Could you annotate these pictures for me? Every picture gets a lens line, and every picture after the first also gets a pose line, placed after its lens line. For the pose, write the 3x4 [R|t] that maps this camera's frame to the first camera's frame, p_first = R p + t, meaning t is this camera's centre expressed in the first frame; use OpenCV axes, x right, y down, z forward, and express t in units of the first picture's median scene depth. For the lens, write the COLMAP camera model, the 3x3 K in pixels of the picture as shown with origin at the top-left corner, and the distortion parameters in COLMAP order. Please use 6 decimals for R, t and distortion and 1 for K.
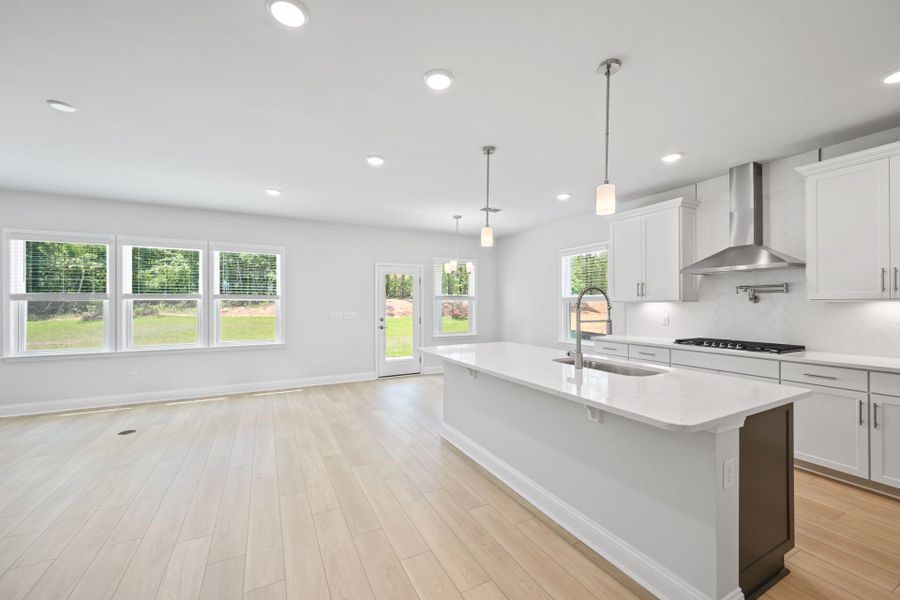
lens RADIAL K [[357.4, 0, 452.4], [0, 357.4, 305.5], [0, 0, 1]] dist [-0.000279, -0.000059]
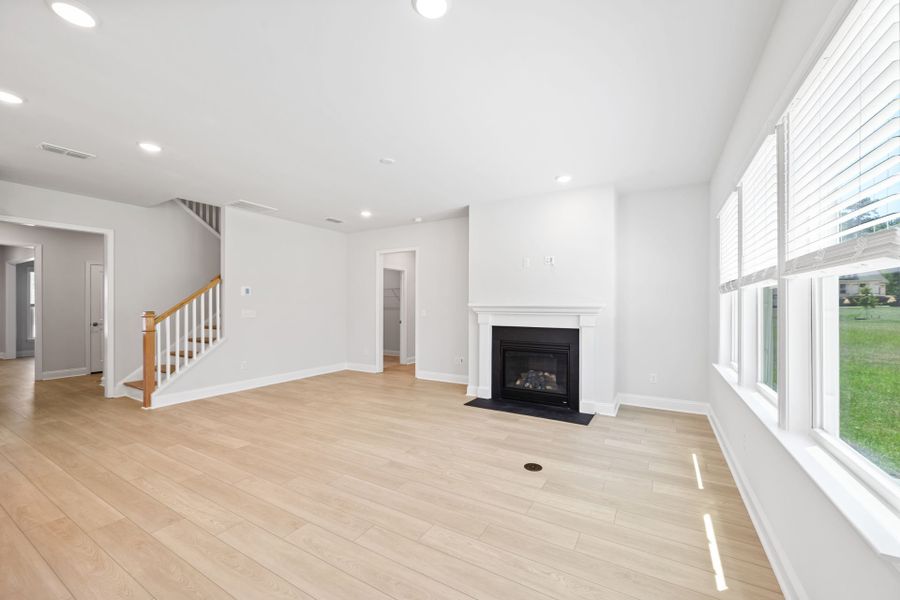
lens RADIAL K [[357.4, 0, 452.4], [0, 357.4, 305.5], [0, 0, 1]] dist [-0.000279, -0.000059]
pose [[-0.846260, 0.004197, -0.532754, -0.288026], [-0.001330, 0.999949, 0.009992, 0.003798], [0.532769, 0.009164, -0.846211, 1.231737]]
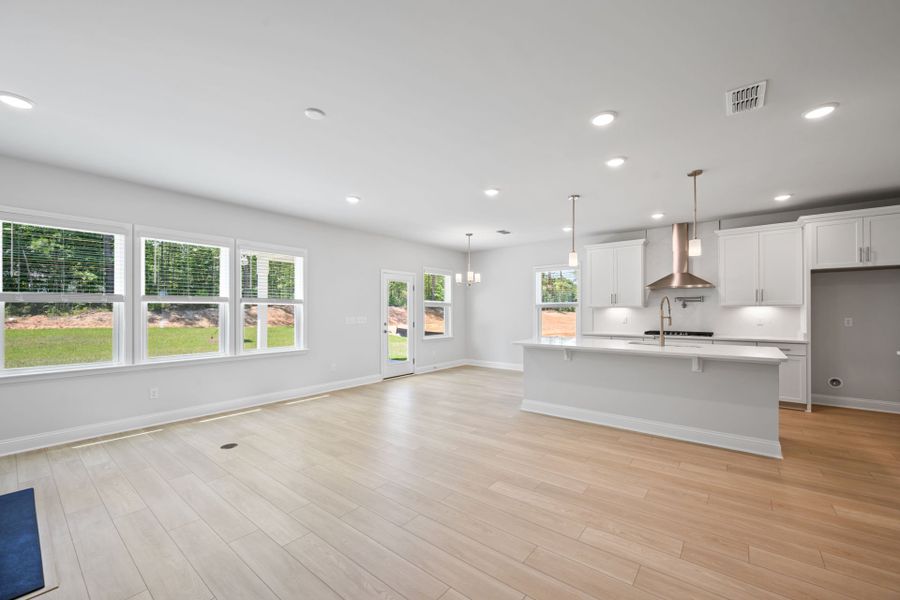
lens RADIAL K [[359.3, 0, 452.7], [0, 359.3, 314.5], [0, 0, 1]] dist [-0.000736, -0.000051]
pose [[0.915259, -0.003674, 0.402849, -0.601026], [0.002676, 0.999992, 0.003040, 0.011742], [-0.402857, -0.001705, 0.915262, -0.061993]]
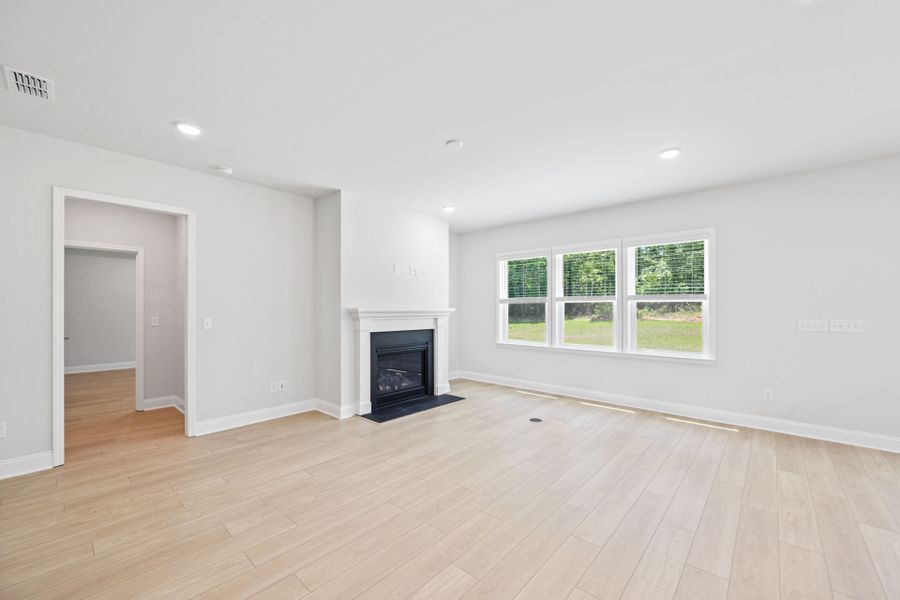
lens RADIAL K [[357.4, 0, 452.4], [0, 357.4, 305.5], [0, 0, 1]] dist [-0.000279, -0.000059]
pose [[0.350901, -0.006597, -0.936389, 0.034184], [-0.008548, 0.999911, -0.010248, 0.009182], [0.936373, 0.011601, 0.350814, 0.288078]]
